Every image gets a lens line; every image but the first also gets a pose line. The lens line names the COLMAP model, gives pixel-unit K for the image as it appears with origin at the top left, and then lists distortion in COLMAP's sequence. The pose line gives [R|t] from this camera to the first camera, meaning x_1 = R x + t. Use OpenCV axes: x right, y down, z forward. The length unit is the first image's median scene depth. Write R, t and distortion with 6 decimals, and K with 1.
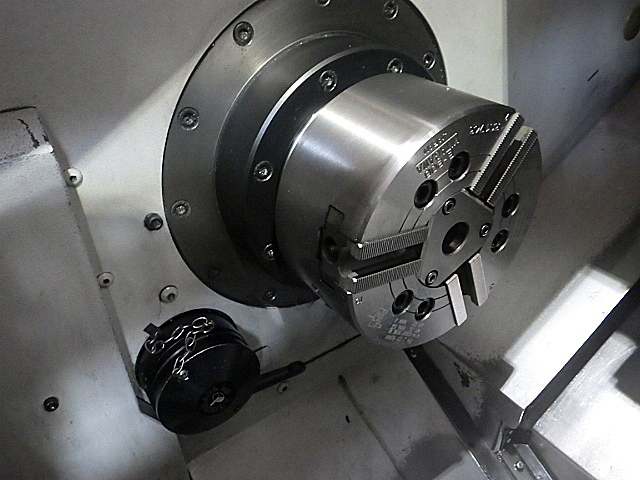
lens RADIAL K [[525.2, 0, 319.8], [0, 525.2, 241.0], [0, 0, 1]] dist [-0.008868, -0.005339]
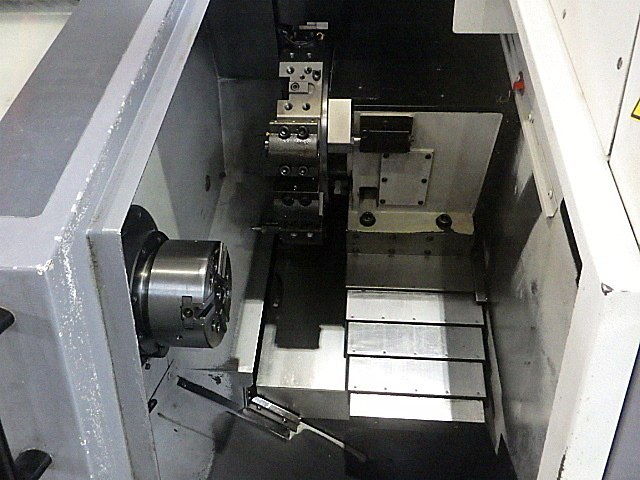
lens RADIAL K [[525.2, 0, 319.6], [0, 525.2, 241.3], [0, 0, 1]] dist [-0.008868, -0.005339]
pose [[0.659338, -0.286427, 0.695150, -1.101161], [0.423698, 0.905344, -0.028837, 0.042569], [-0.621090, 0.313547, 0.718287, -1.239654]]
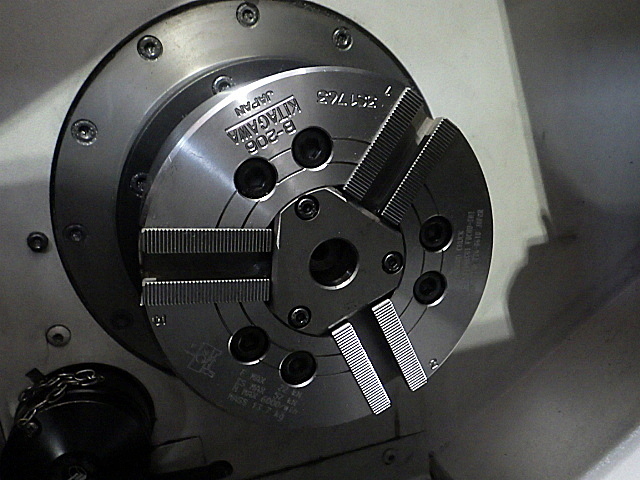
lens RADIAL K [[525.2, 0, 320.8], [0, 525.2, 238.8], [0, 0, 1]] dist [-0.008868, -0.005339]
pose [[0.953333, 0.031670, -0.300255, 0.436253], [-0.120479, 0.951778, -0.282140, 0.160805], [0.276841, 0.305147, 0.911177, 0.318610]]
